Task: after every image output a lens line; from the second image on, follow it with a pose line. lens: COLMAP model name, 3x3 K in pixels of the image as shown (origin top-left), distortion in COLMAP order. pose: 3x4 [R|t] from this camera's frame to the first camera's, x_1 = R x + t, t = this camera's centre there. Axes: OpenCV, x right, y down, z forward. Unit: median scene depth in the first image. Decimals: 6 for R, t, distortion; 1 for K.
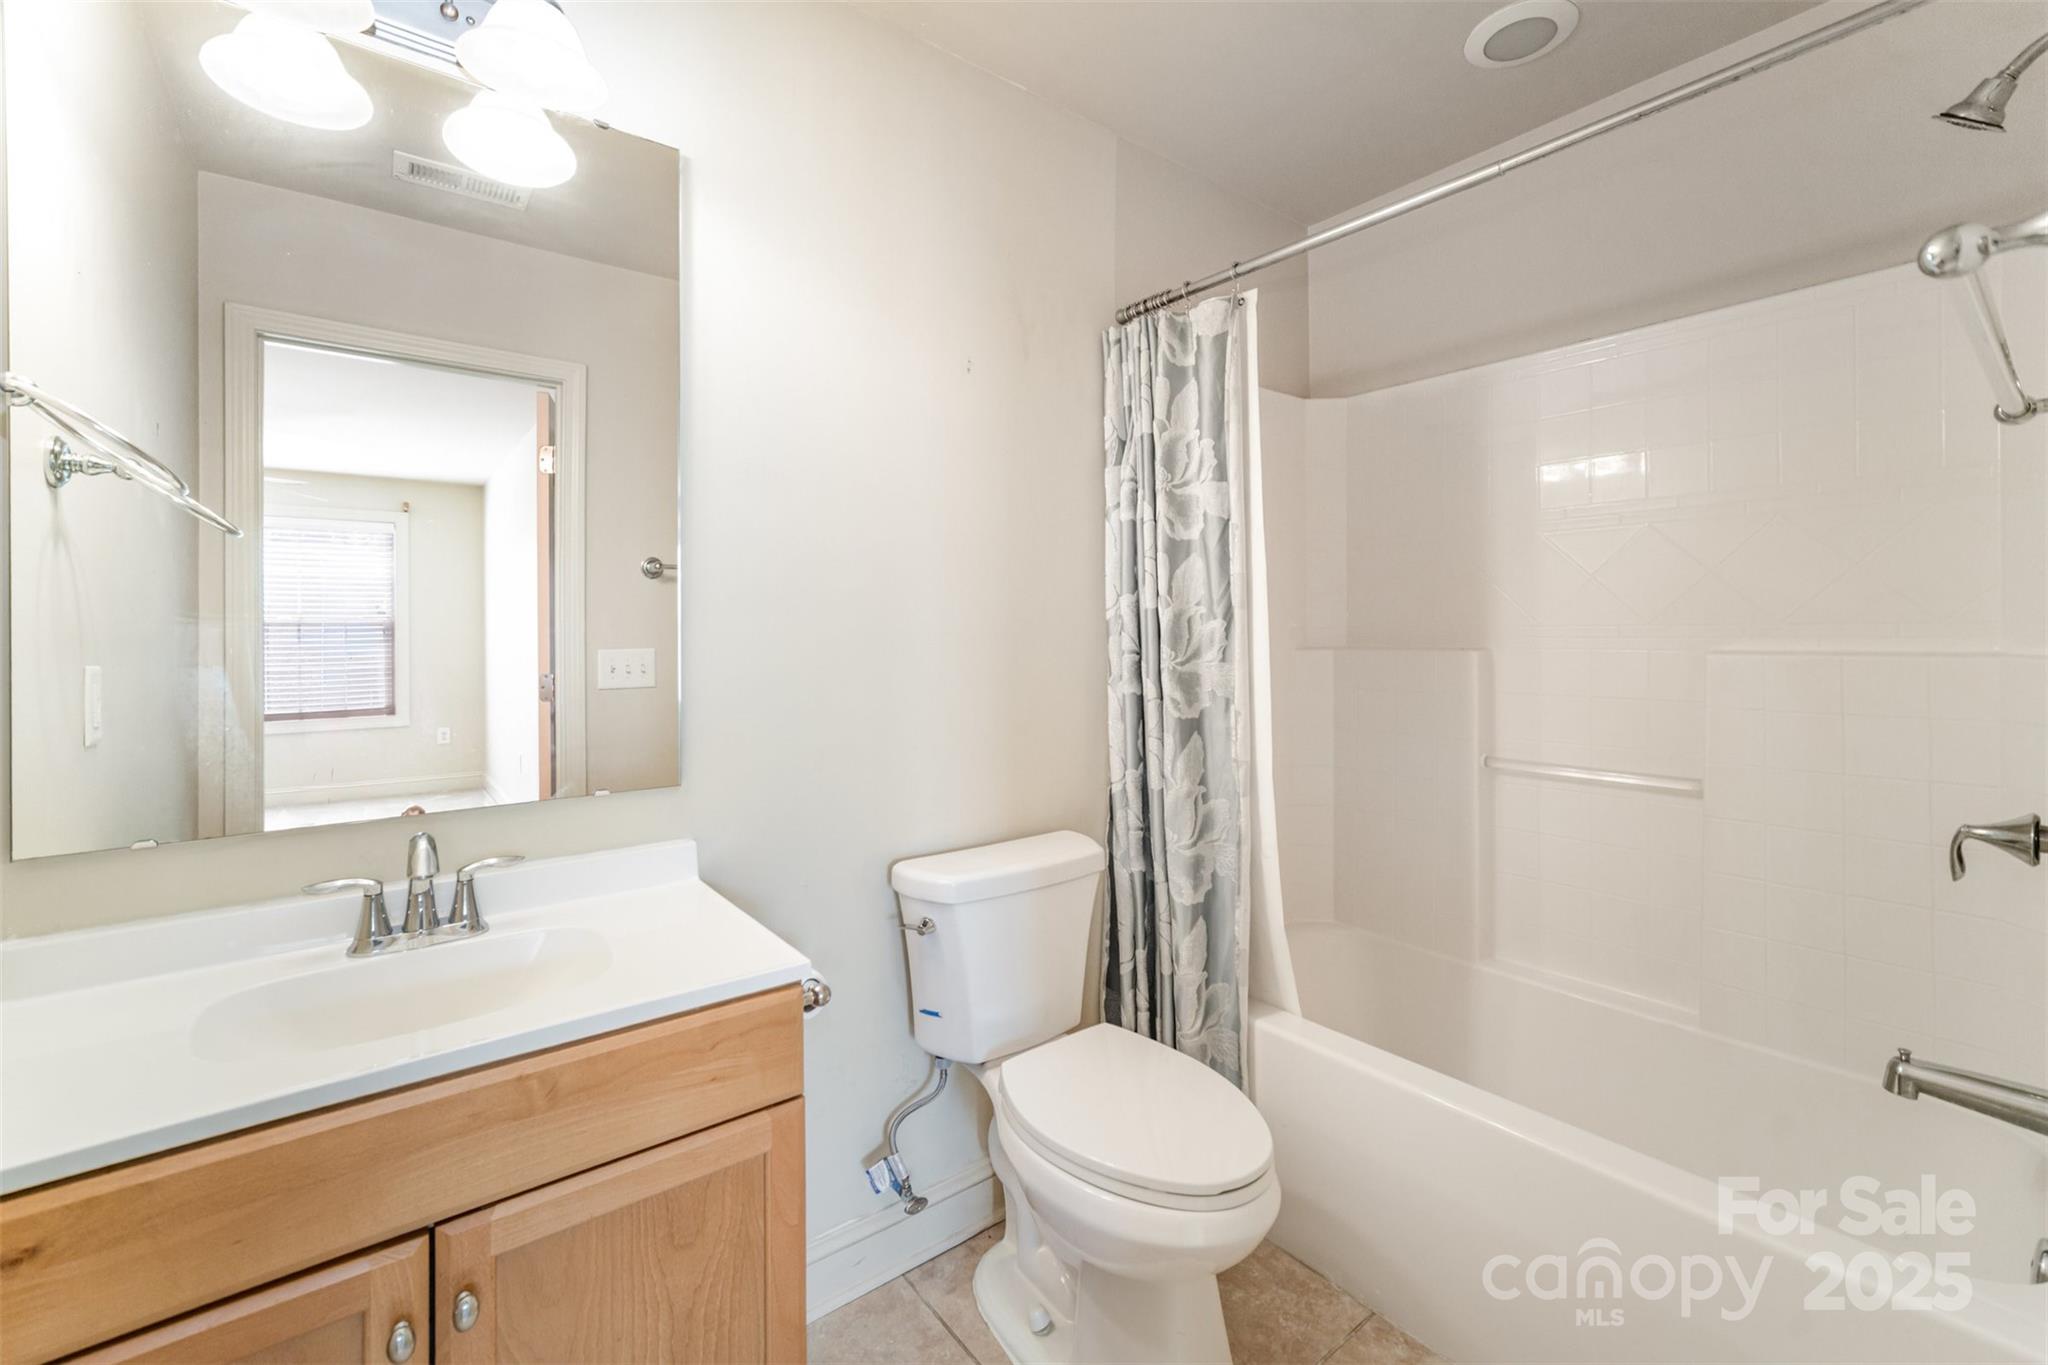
lens RADIAL K [[868.4, 0, 1017.7], [0, 868.4, 642.6], [0, 0, 1]] dist [0.000078, 0.000829]
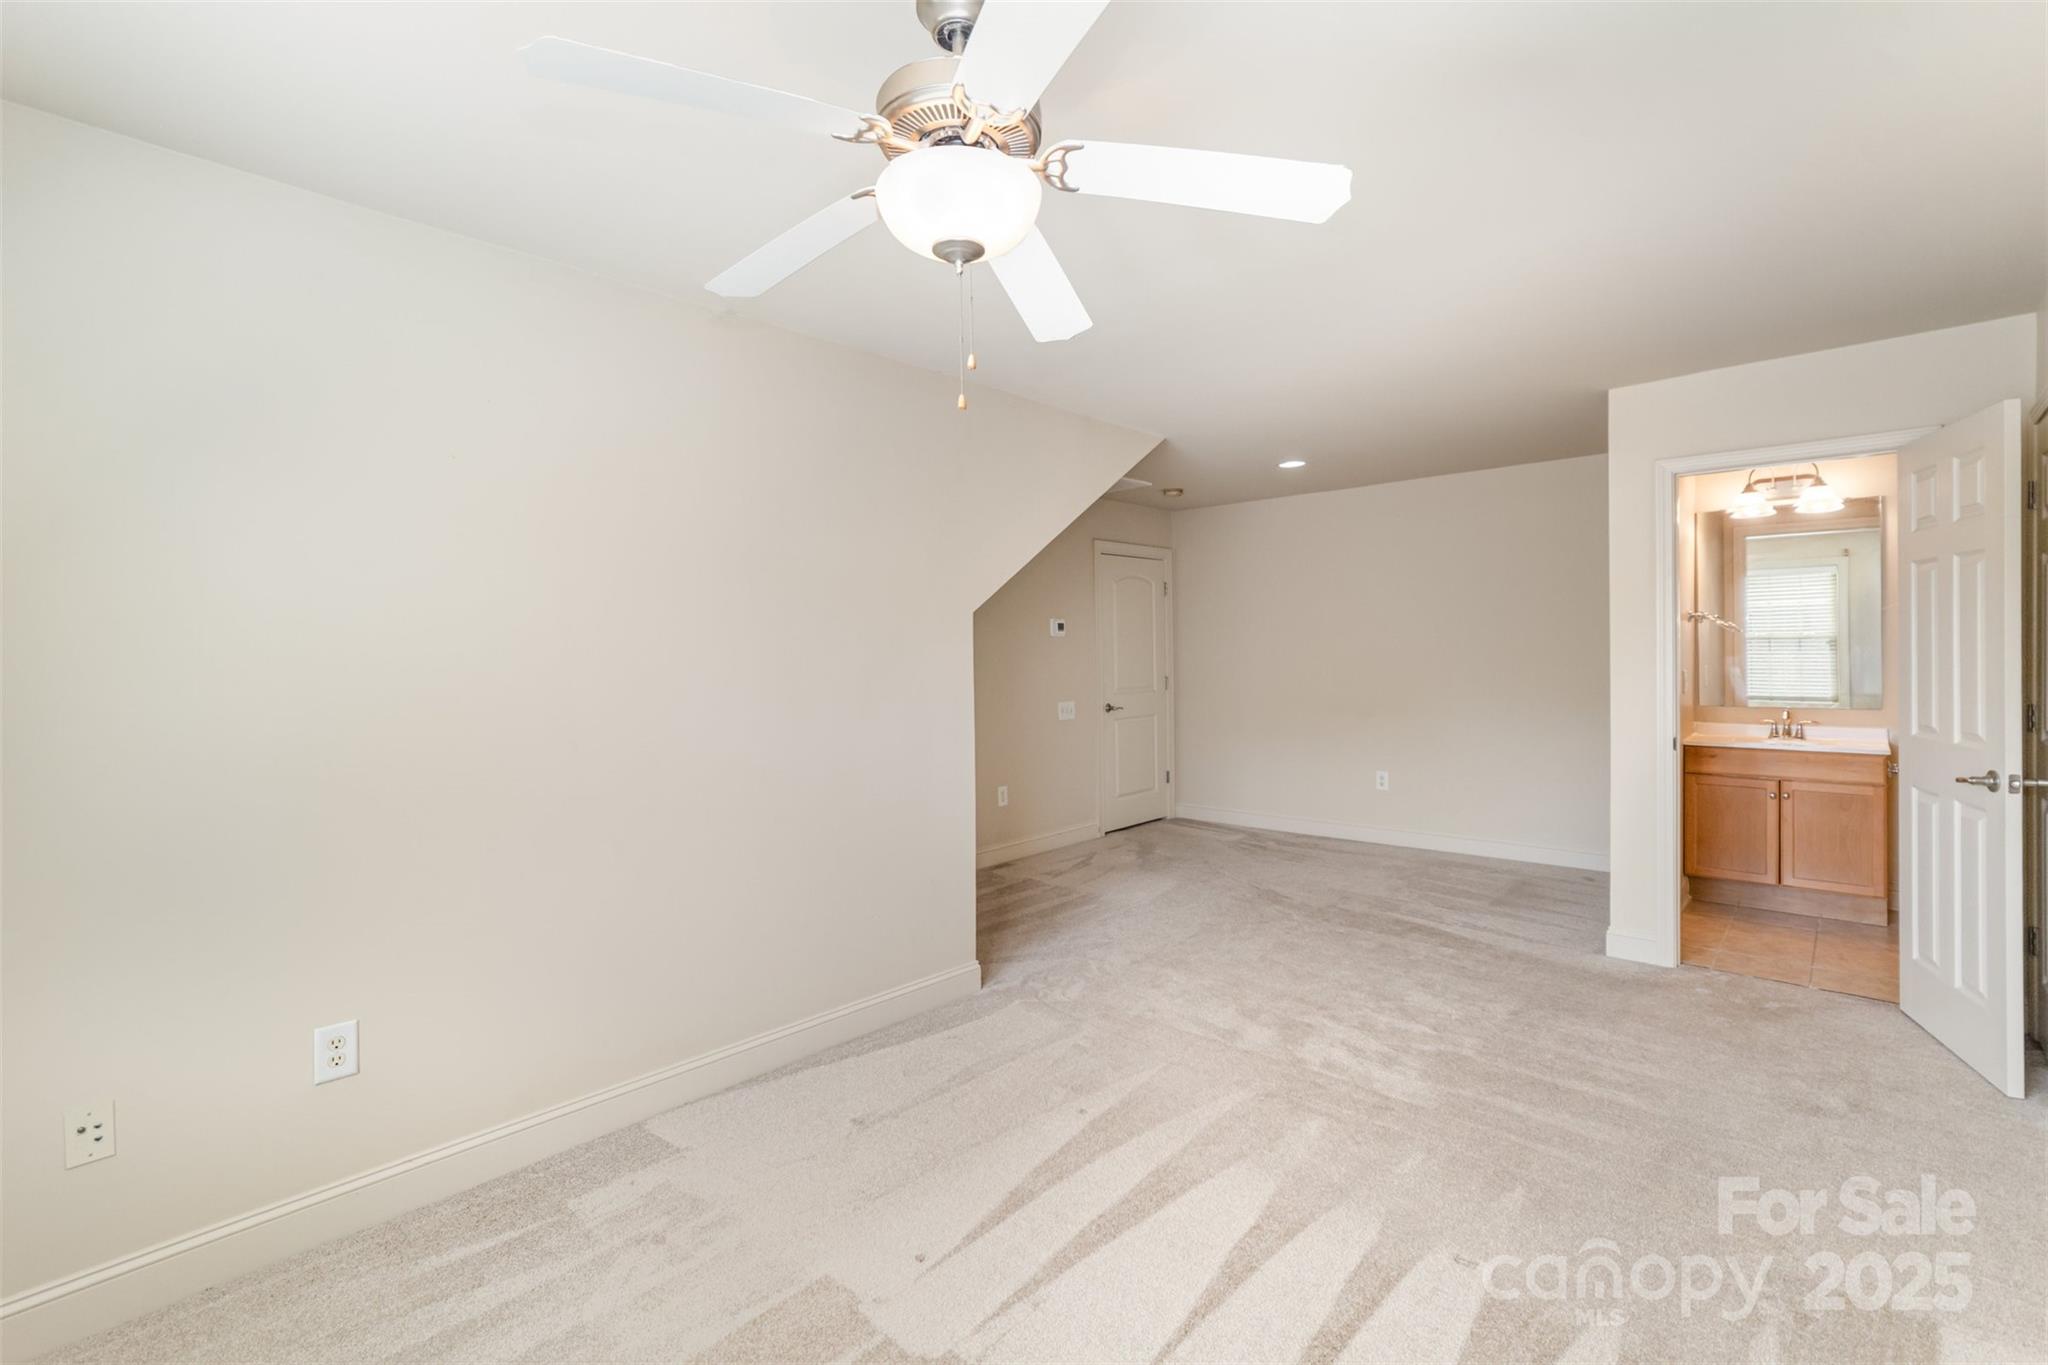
lens RADIAL K [[900.4, 0, 1020.8], [0, 900.4, 629.3], [0, 0, 1]] dist [-0.005340, -0.000176]
pose [[0.173297, -0.007425, -0.984842, 0.515354], [-0.004598, 0.999955, -0.008348, -0.017298], [0.984859, 0.005975, 0.173255, -0.589705]]
